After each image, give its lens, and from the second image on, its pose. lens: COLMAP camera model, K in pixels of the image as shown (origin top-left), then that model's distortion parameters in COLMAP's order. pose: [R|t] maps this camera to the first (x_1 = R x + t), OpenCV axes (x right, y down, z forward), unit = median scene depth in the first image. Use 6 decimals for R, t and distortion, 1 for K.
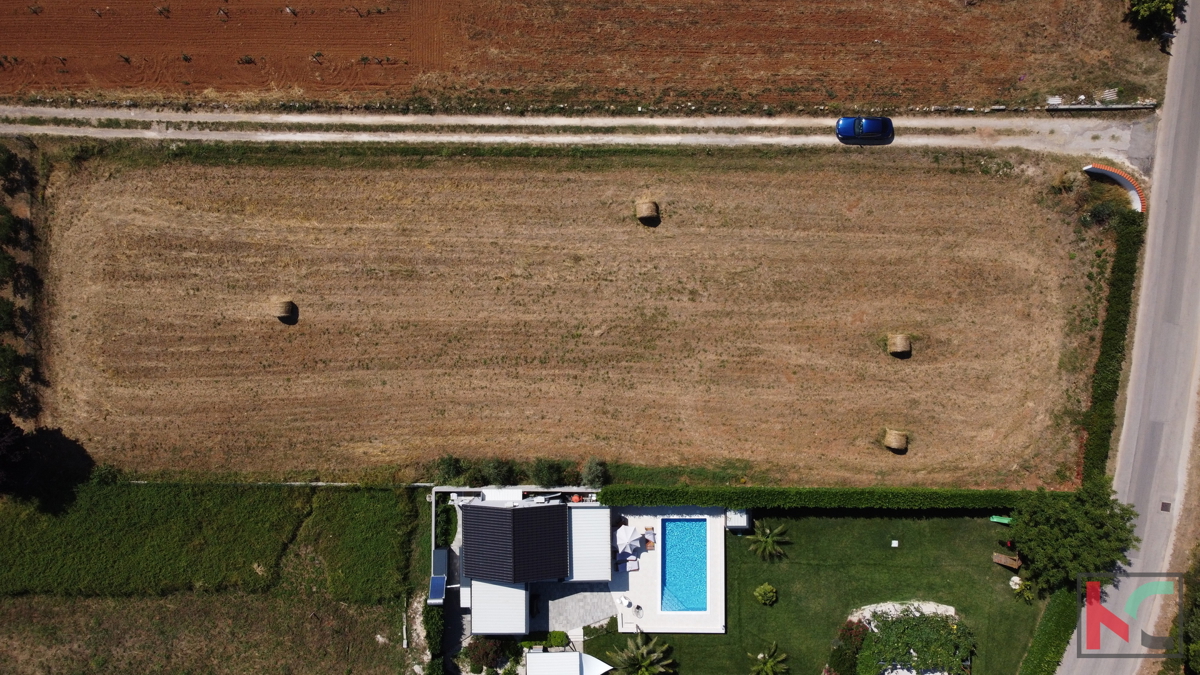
lens RADIAL K [[914.5, 0, 600.0], [0, 914.5, 337.5], [0, 0, 1]] dist [0.001096, -0.013305]
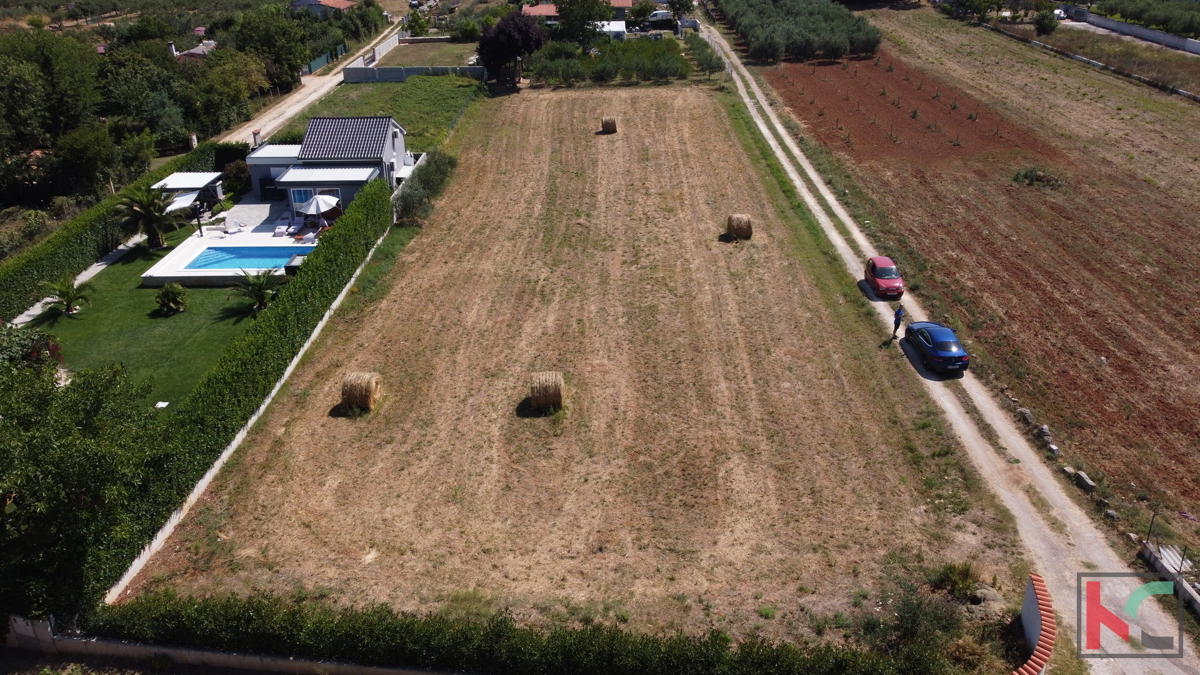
lens RADIAL K [[914.5, 0, 600.0], [0, 914.5, 337.5], [0, 0, 1]] dist [0.001096, -0.013305]
pose [[-0.004208, 0.433440, -0.901173, 0.786671], [-0.999990, -0.000357, 0.004498, -0.025825], [0.001628, 0.901182, 0.433437, 0.747817]]
